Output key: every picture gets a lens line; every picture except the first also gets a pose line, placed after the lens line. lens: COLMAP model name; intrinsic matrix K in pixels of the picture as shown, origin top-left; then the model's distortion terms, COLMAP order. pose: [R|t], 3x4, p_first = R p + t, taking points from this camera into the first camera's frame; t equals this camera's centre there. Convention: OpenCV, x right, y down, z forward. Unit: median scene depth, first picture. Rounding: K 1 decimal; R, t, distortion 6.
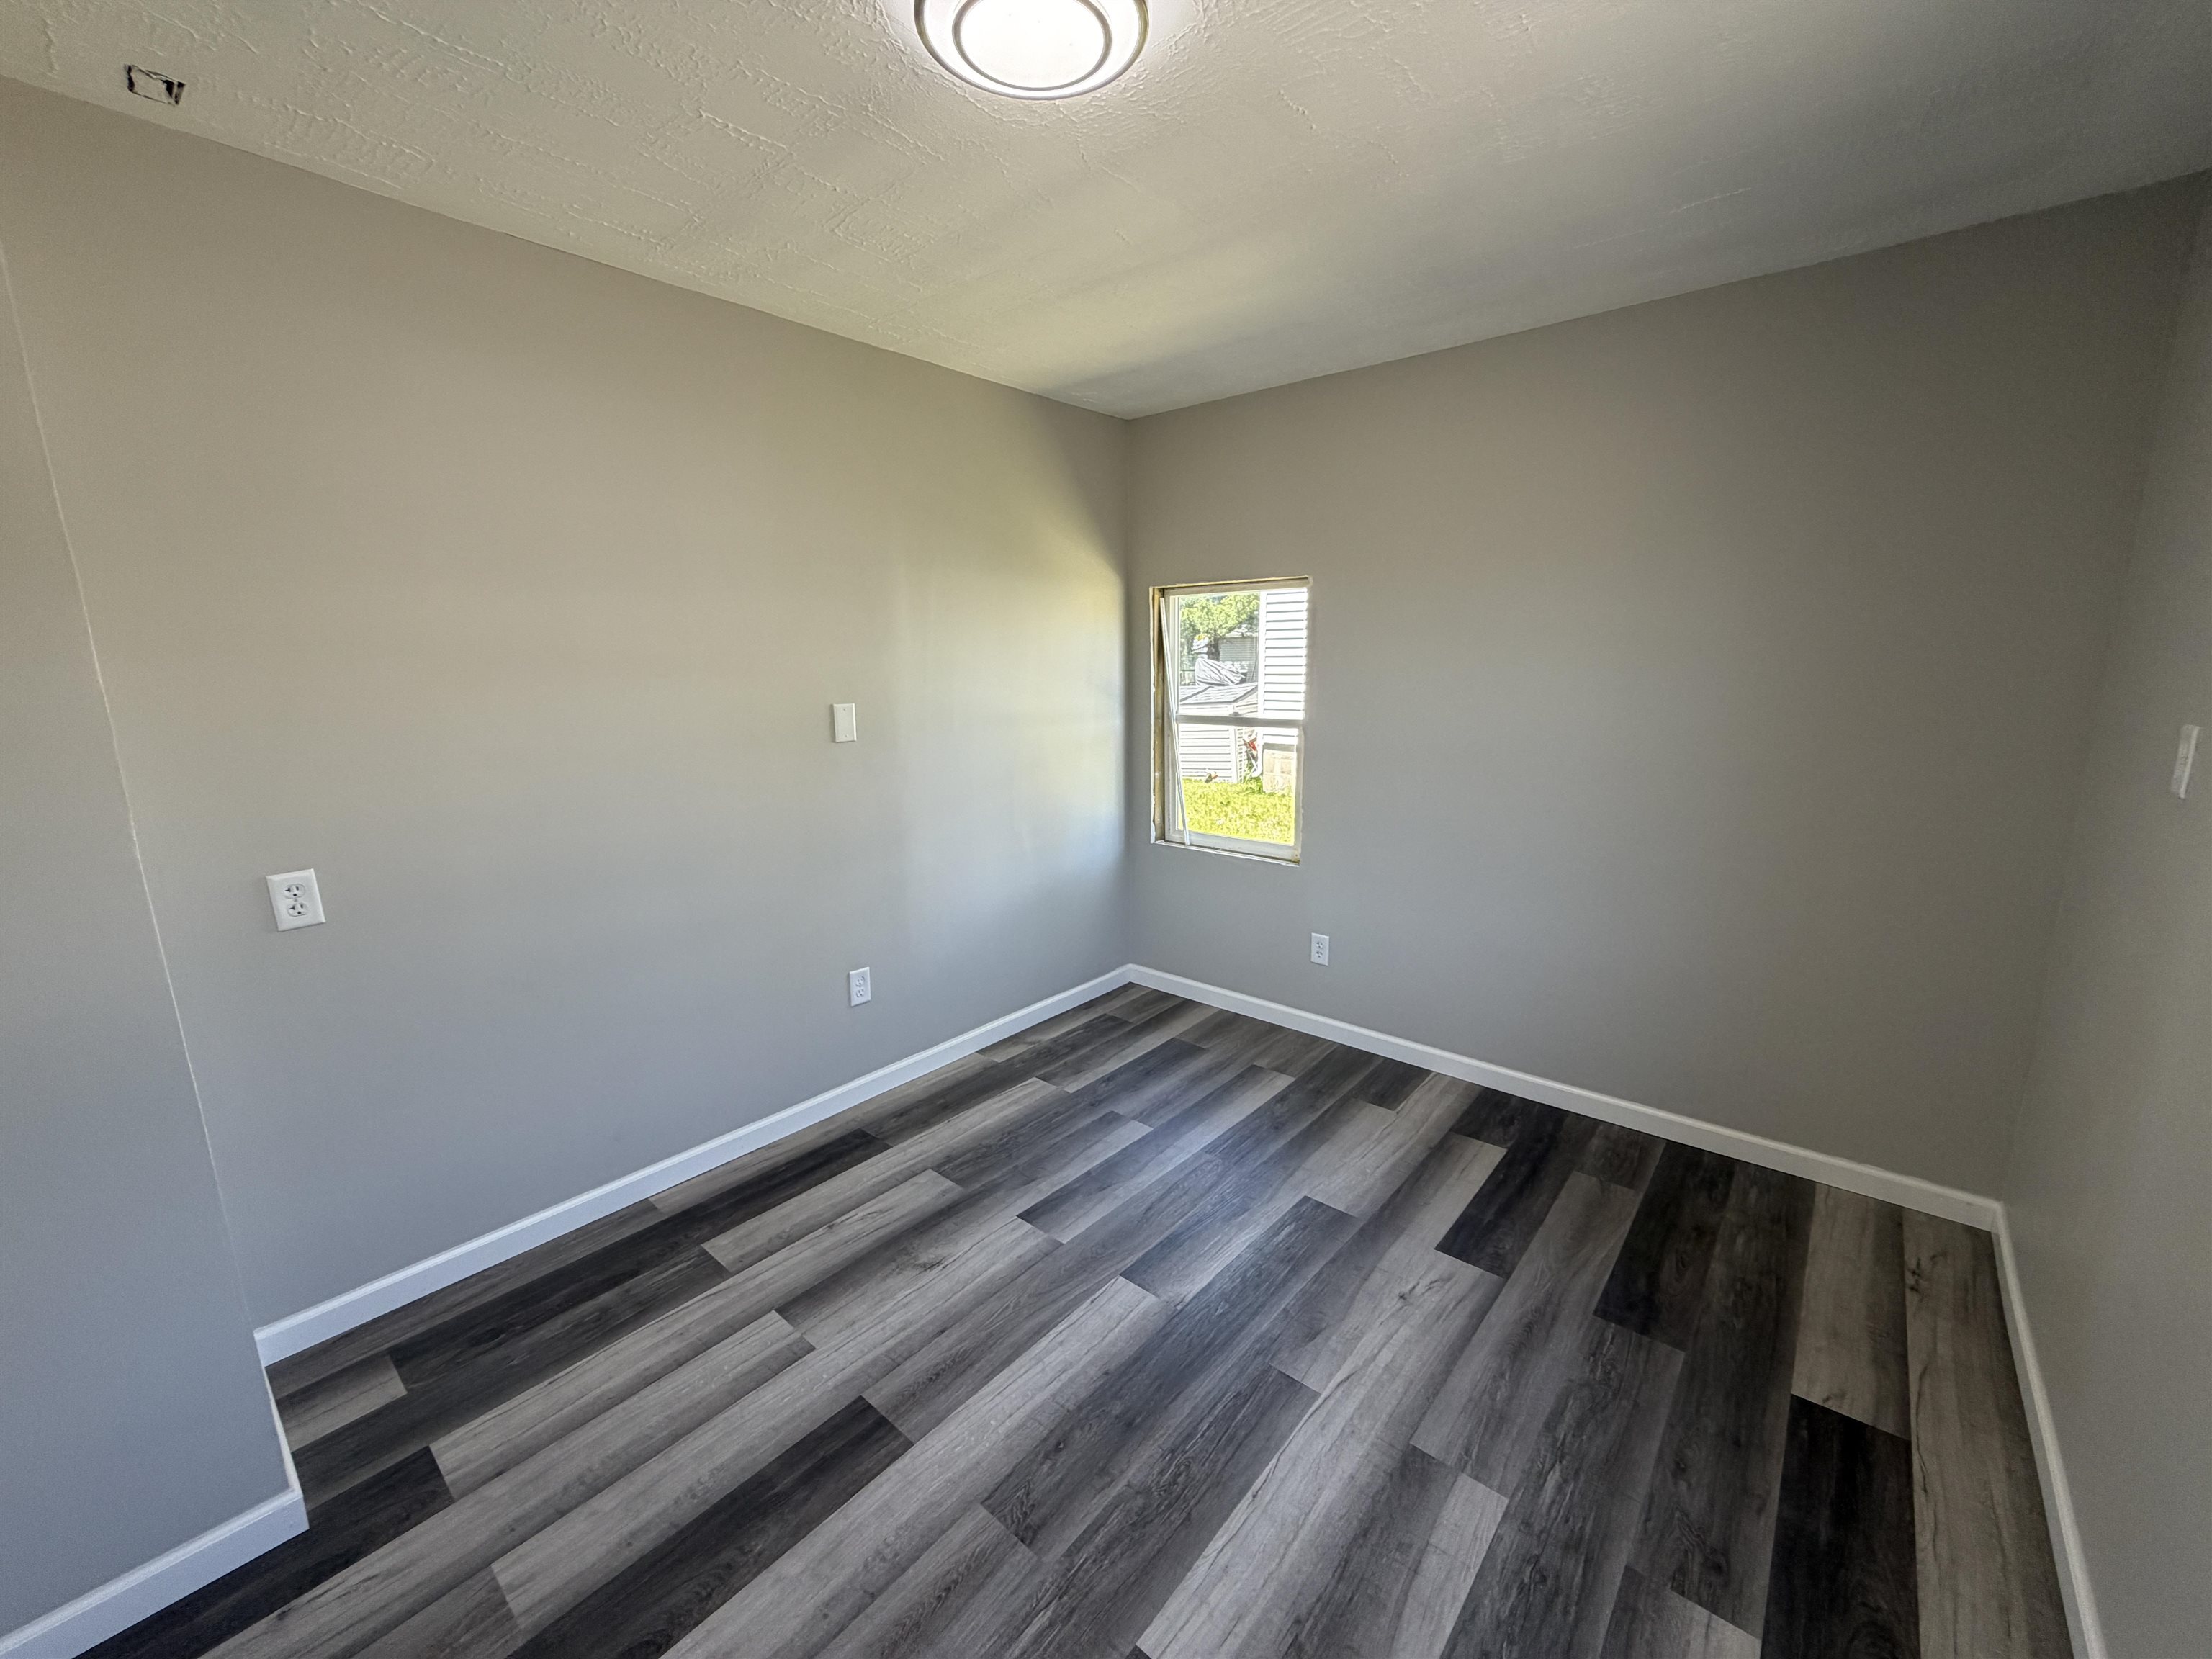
lens RADIAL K [[880.9, 0, 1100.6], [0, 880.9, 831.6], [0, 0, 1]] dist [-0.000824, 0.000117]
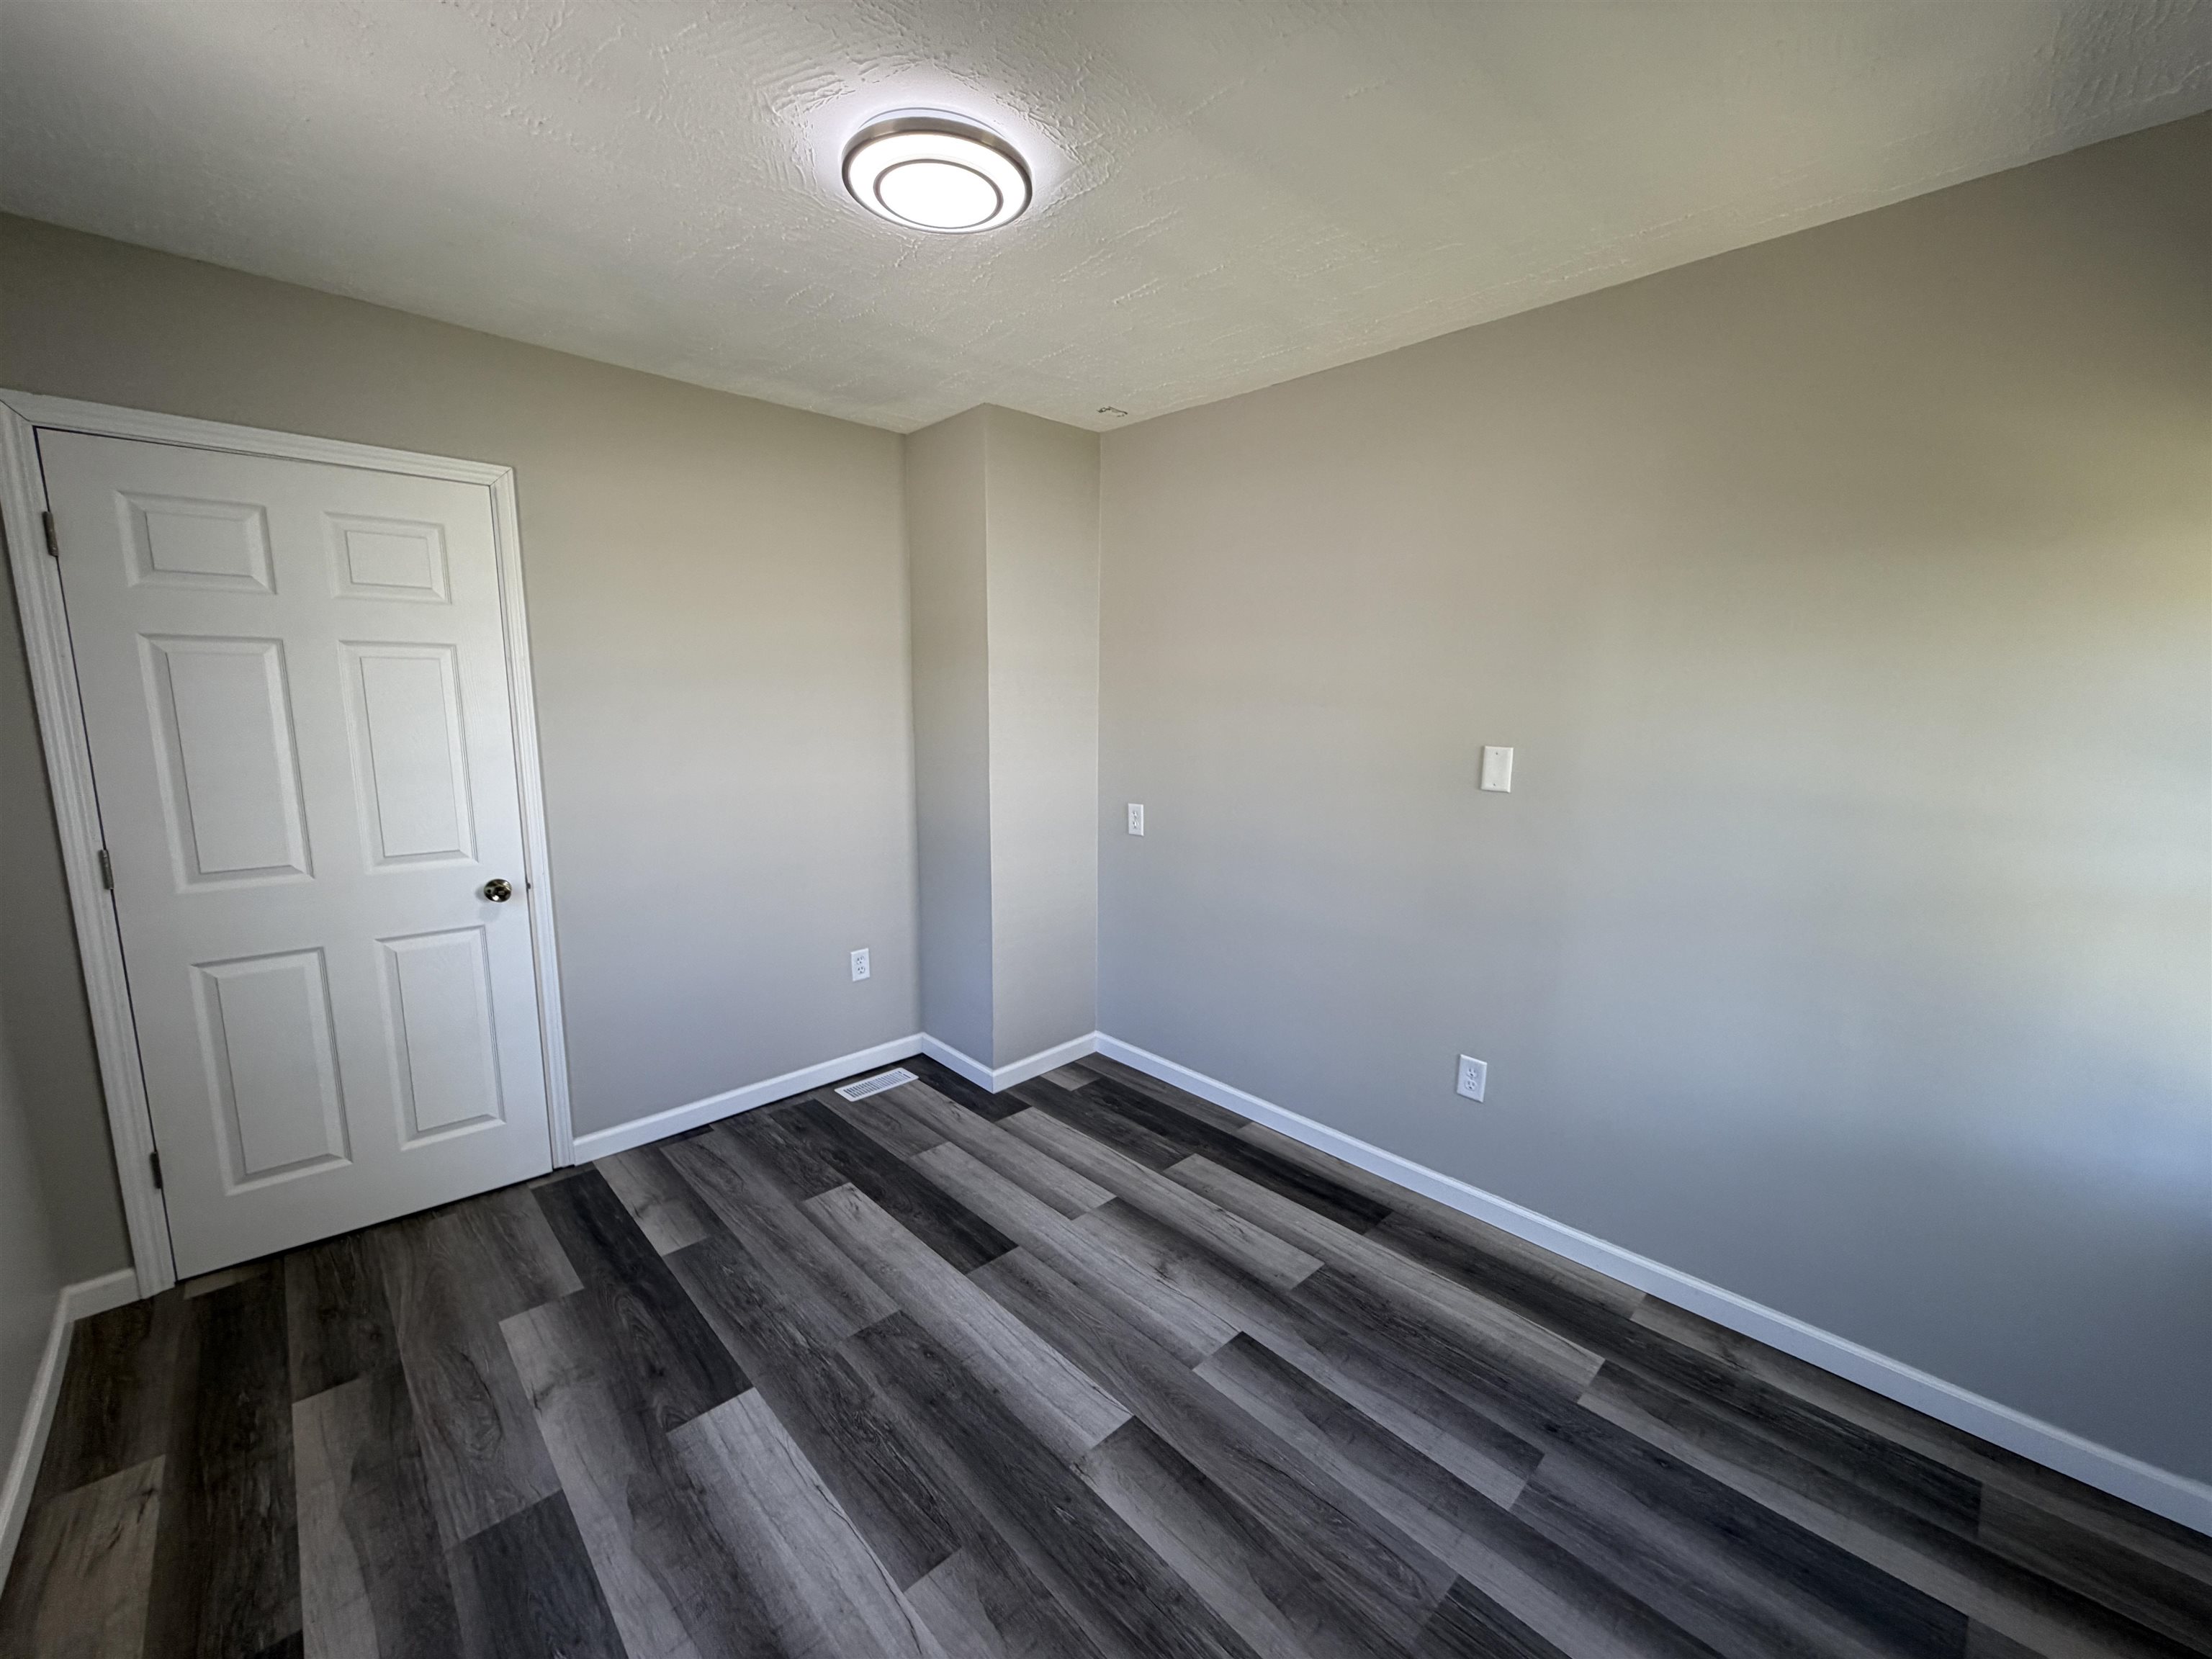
lens RADIAL K [[880.9, 0, 1100.6], [0, 880.9, 831.6], [0, 0, 1]] dist [-0.000824, 0.000117]
pose [[-0.098558, 0.165201, -0.981323, 0.860612], [-0.200670, 0.962567, 0.182197, -0.209676], [0.974689, 0.214880, -0.061718, 1.013663]]
